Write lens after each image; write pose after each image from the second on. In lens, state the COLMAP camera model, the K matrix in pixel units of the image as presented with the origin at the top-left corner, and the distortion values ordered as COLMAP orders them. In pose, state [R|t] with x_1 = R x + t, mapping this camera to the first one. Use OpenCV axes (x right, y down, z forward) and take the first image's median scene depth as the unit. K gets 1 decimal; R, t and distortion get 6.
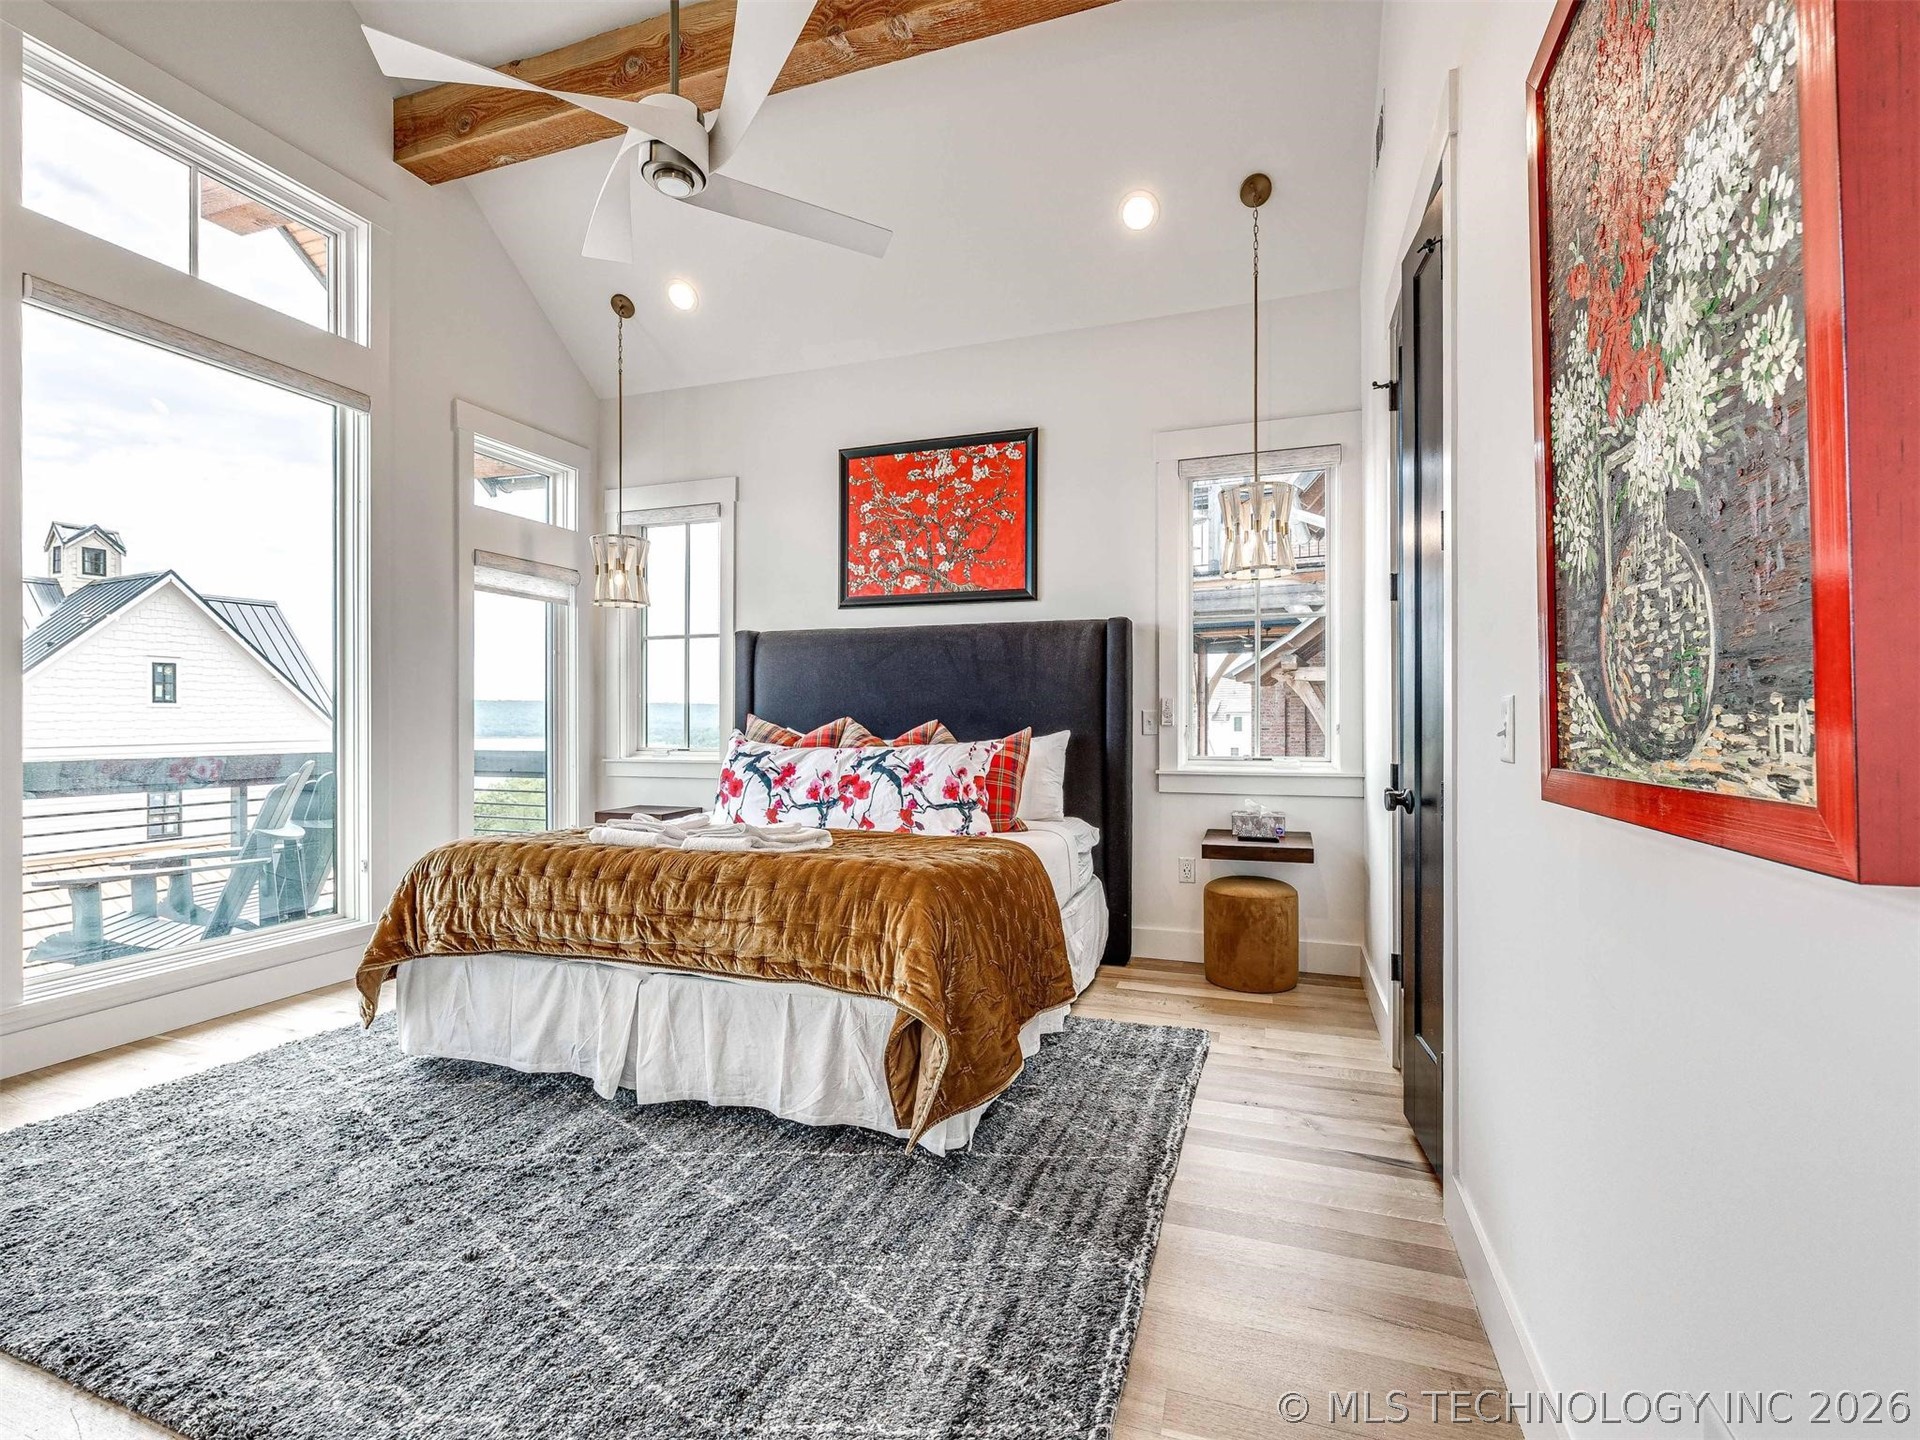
lens RADIAL K [[882.0, 0, 962.0], [0, 882.0, 723.0], [0, 0, 1]] dist [-0.009107, 0.002591]
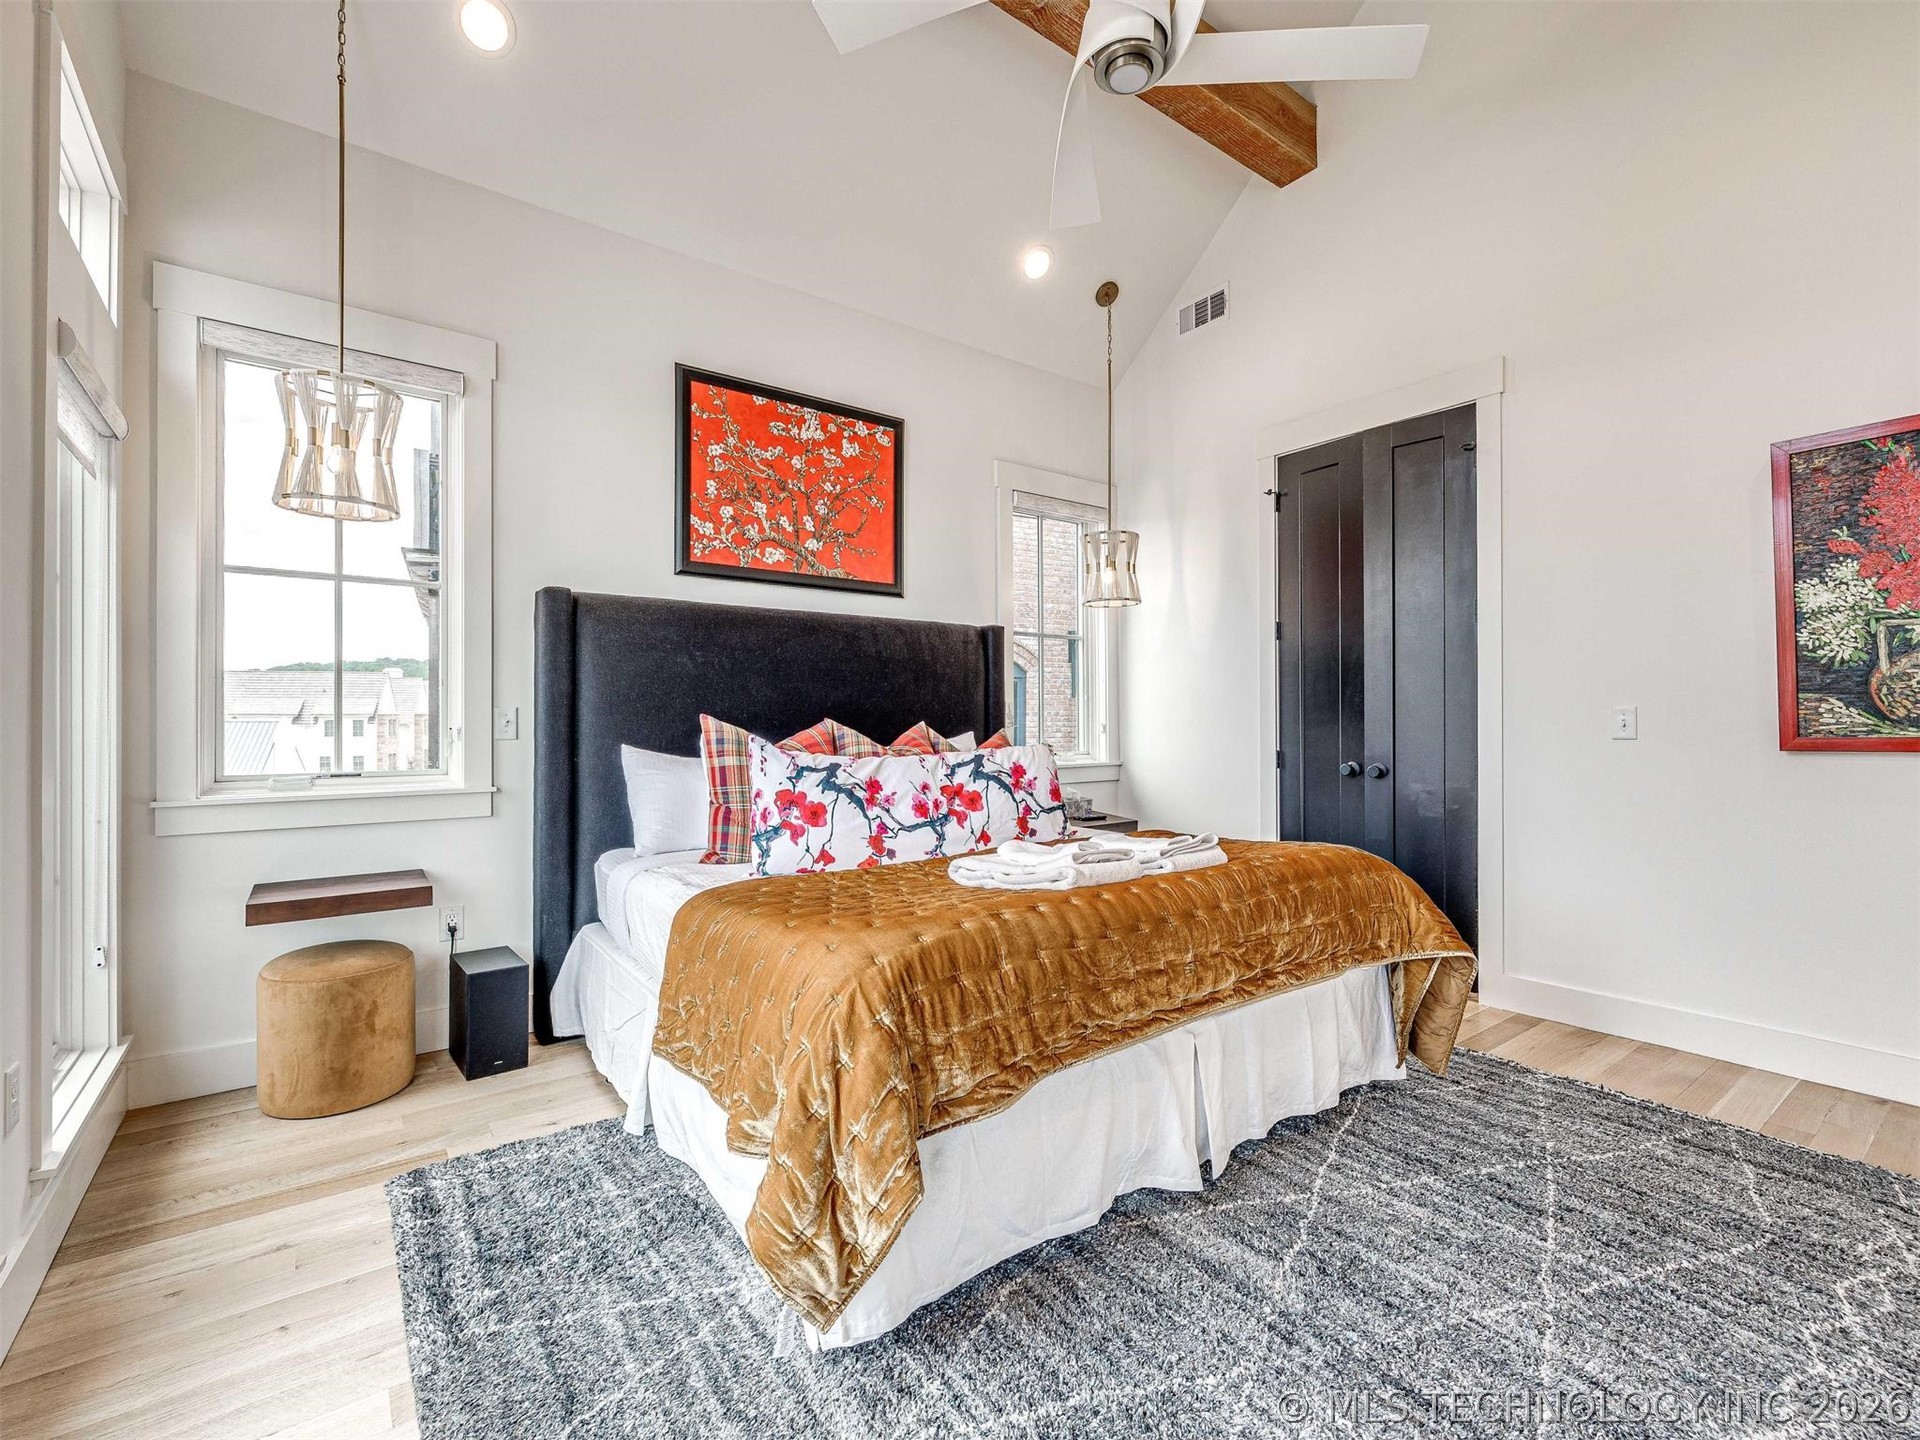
lens RADIAL K [[882.0, 0, 961.3], [0, 882.0, 716.4], [0, 0, 1]] dist [-0.009107, 0.002591]
pose [[0.539497, 0.005920, 0.841967, -0.671501], [0.010559, 0.999849, -0.013796, 0.003365], [-0.841921, 0.016333, 0.539353, 0.420646]]
